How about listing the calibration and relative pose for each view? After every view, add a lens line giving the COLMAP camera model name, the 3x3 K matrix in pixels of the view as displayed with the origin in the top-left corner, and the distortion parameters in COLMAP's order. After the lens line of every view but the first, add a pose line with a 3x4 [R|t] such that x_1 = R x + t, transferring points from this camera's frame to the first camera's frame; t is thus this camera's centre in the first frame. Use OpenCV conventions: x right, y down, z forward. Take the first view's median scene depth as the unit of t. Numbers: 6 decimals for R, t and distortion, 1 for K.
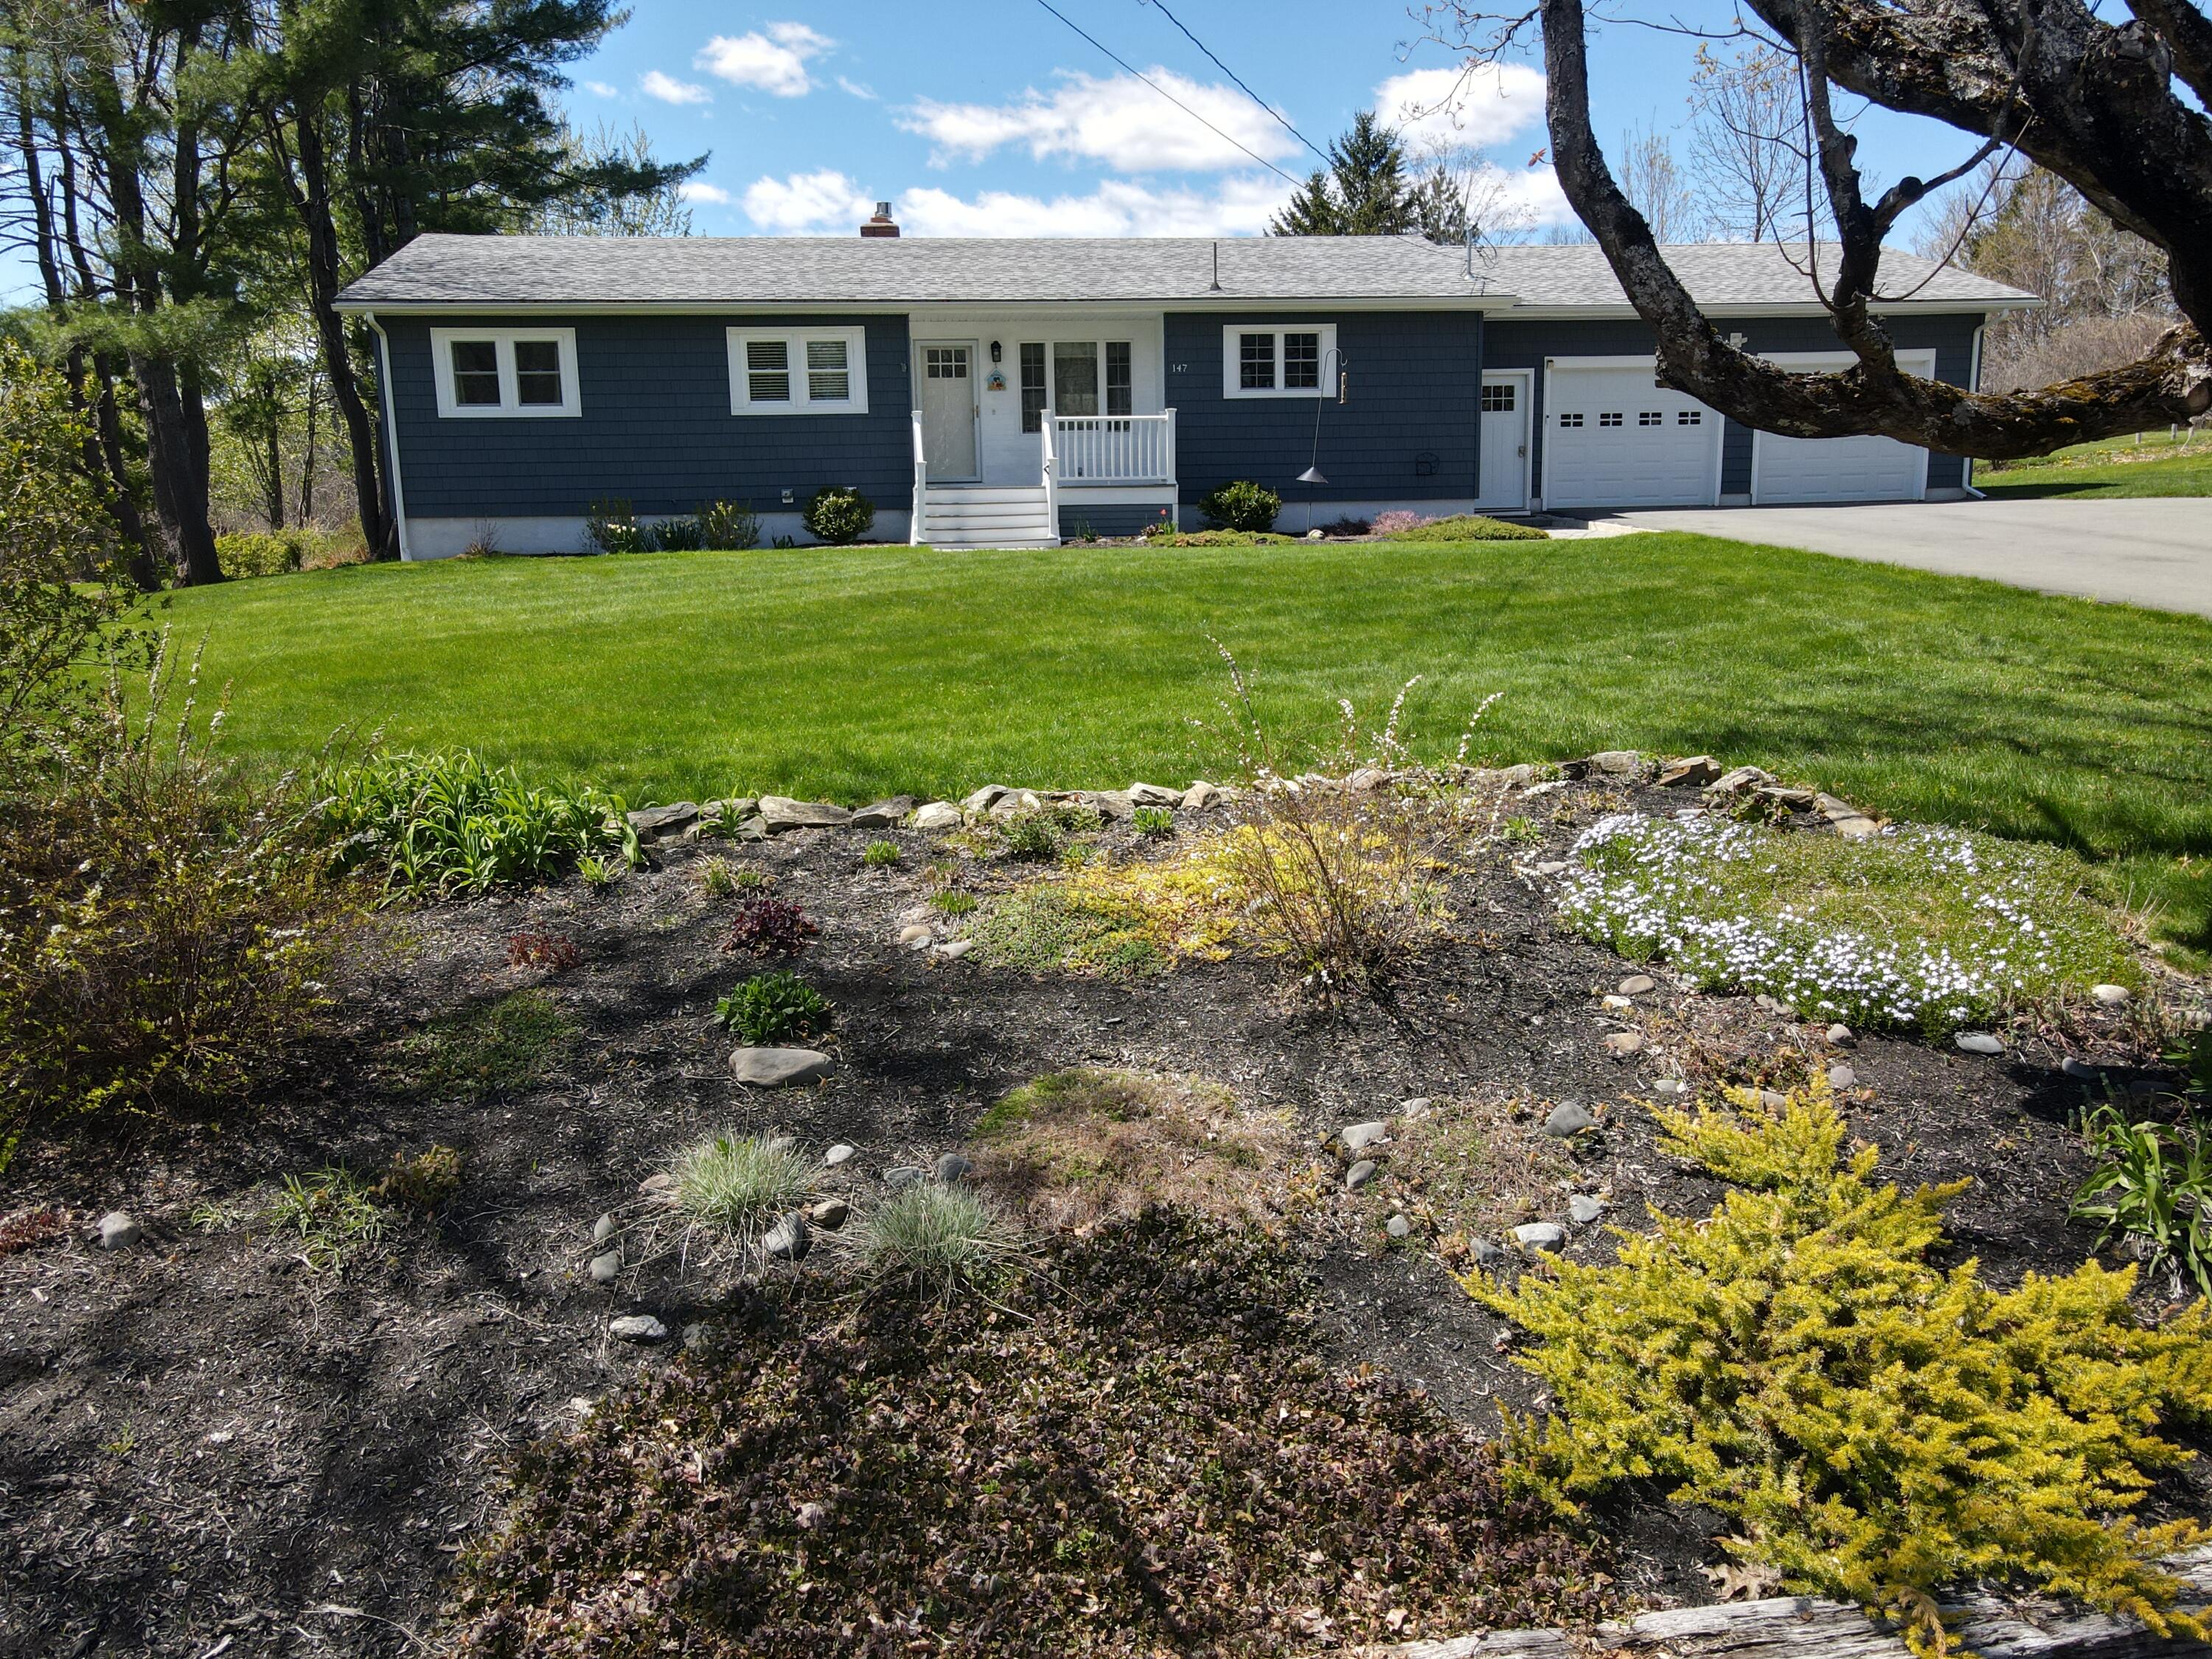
lens RADIAL K [[1672.0, 0, 1106.0], [0, 1672.0, 829.5], [0, 0, 1]] dist [0.031298, 0.002609]
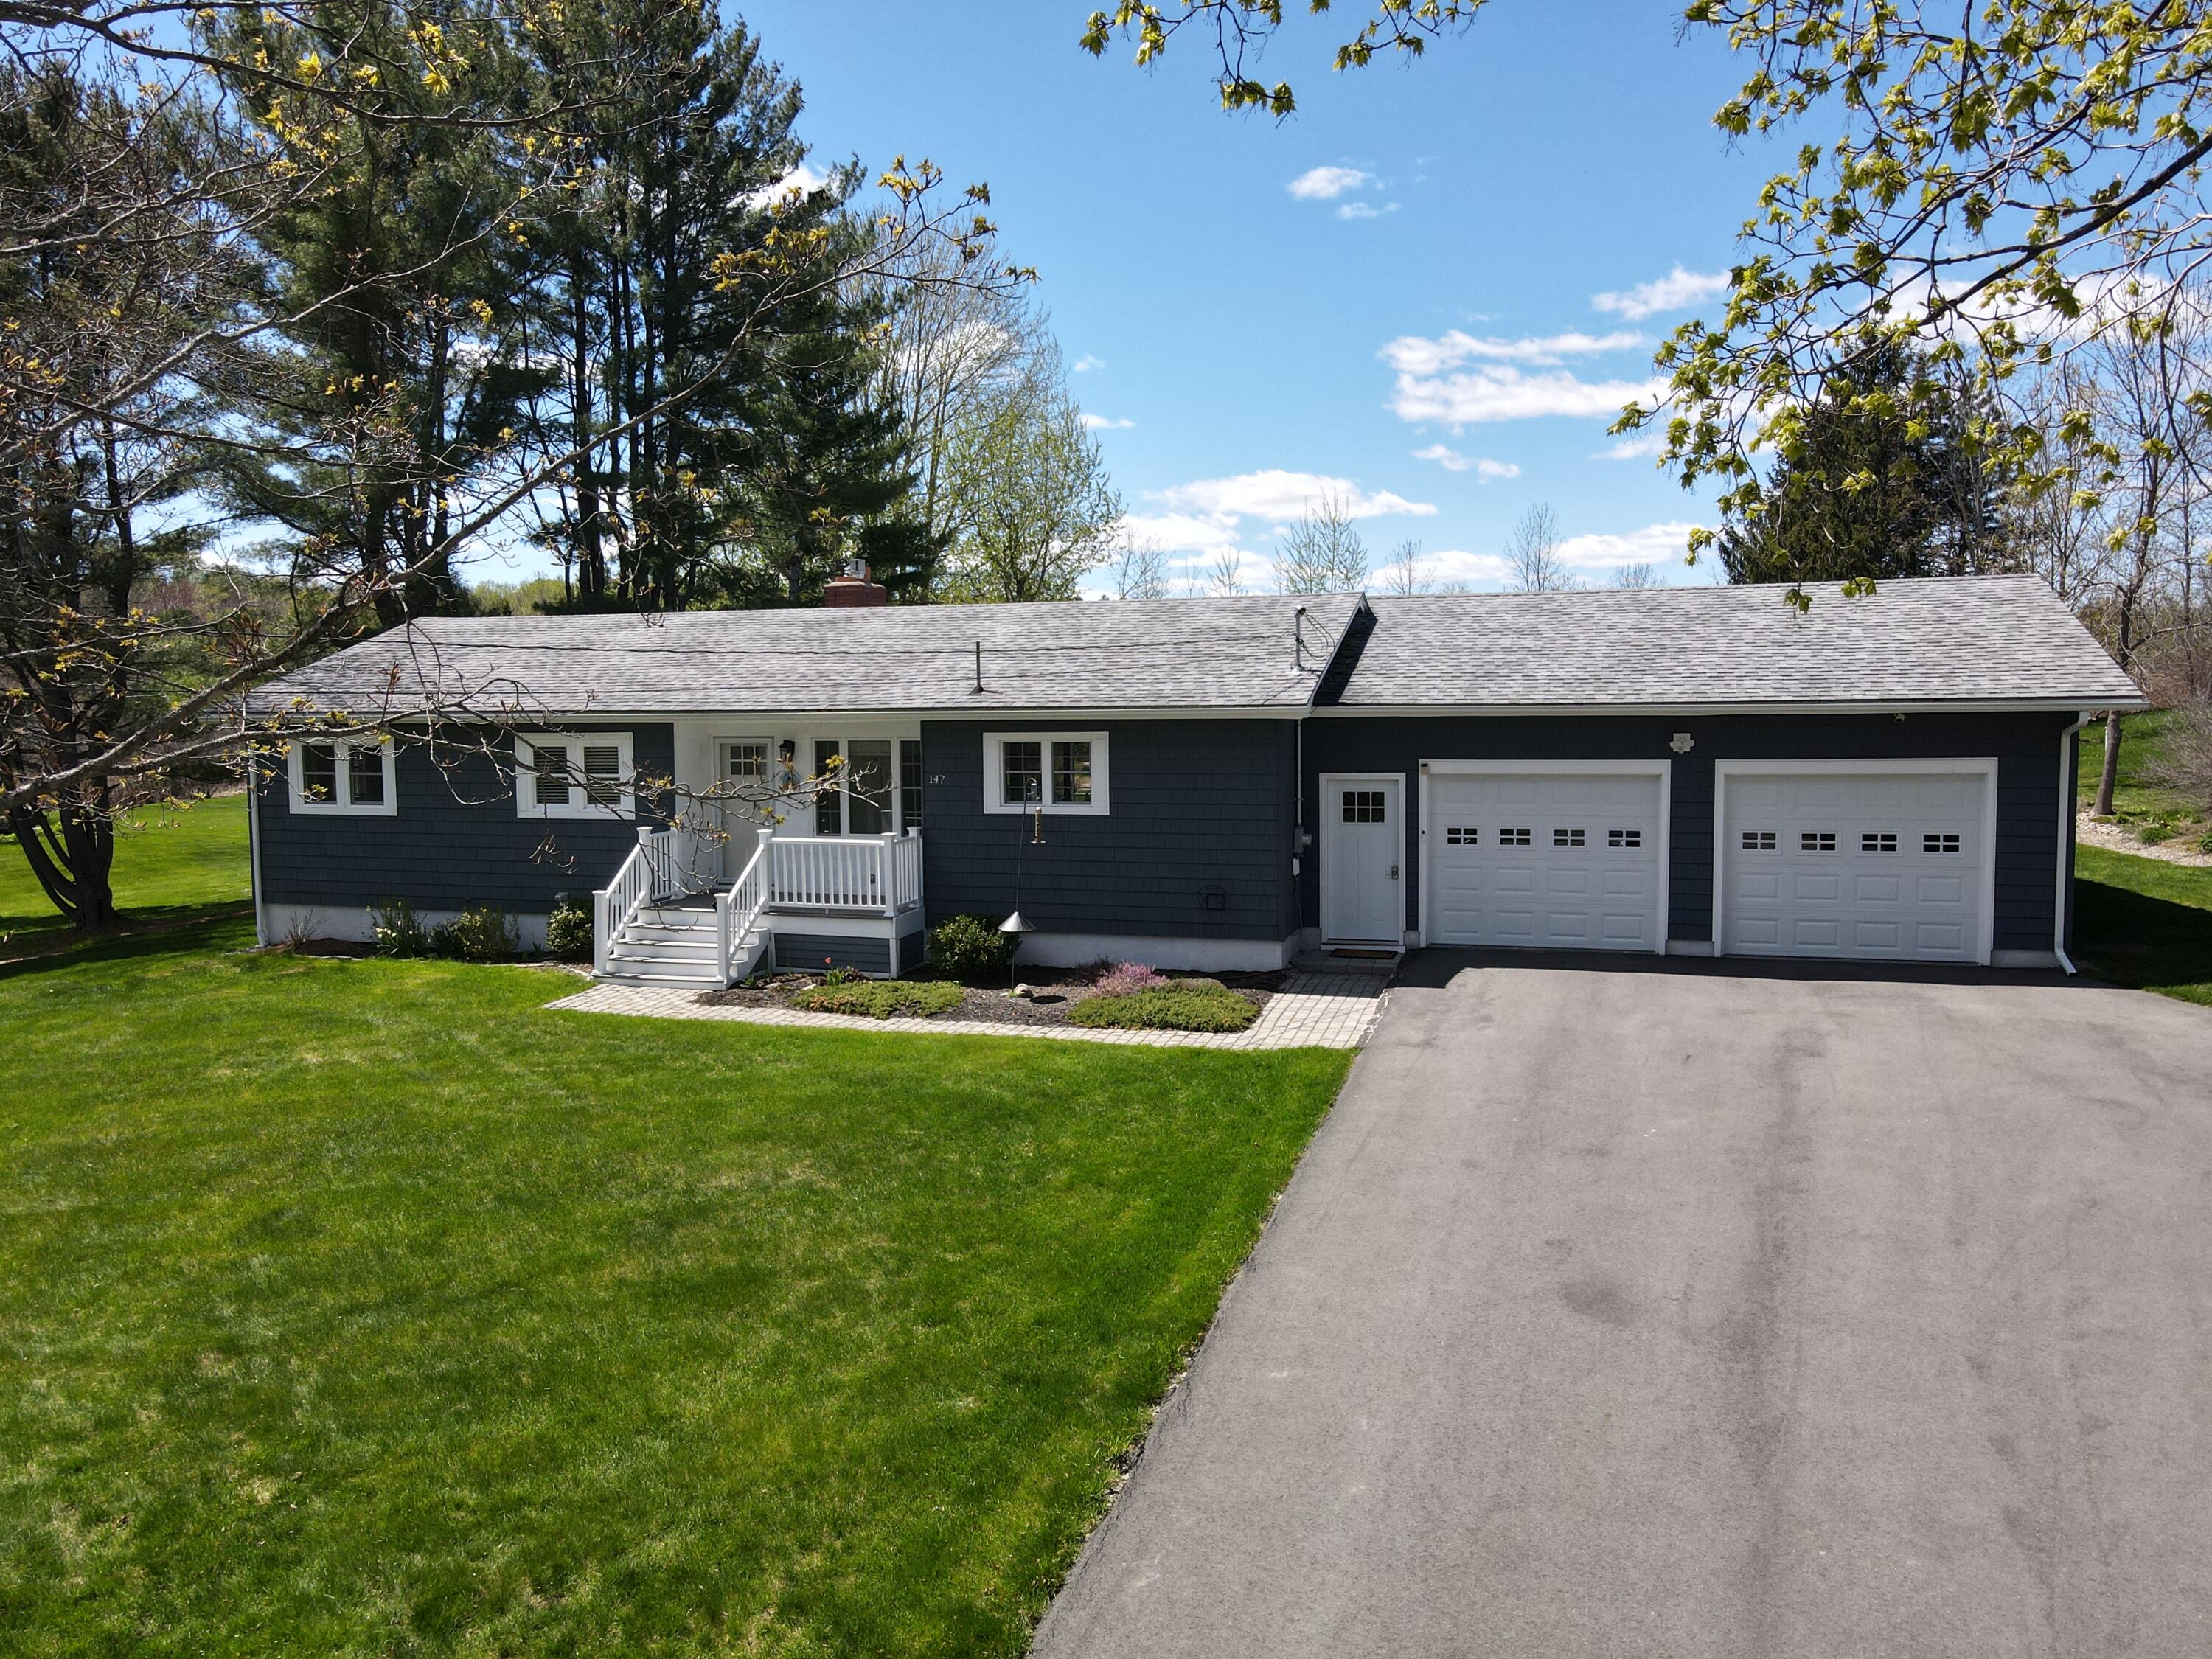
lens RADIAL K [[1672.0, 0, 1106.0], [0, 1672.0, 829.5], [0, 0, 1]] dist [0.031298, 0.002609]
pose [[0.914311, 0.040588, -0.402974, 0.479196], [-0.080289, 0.993384, -0.082113, -0.182993], [0.396975, 0.107431, 0.911520, 0.234460]]
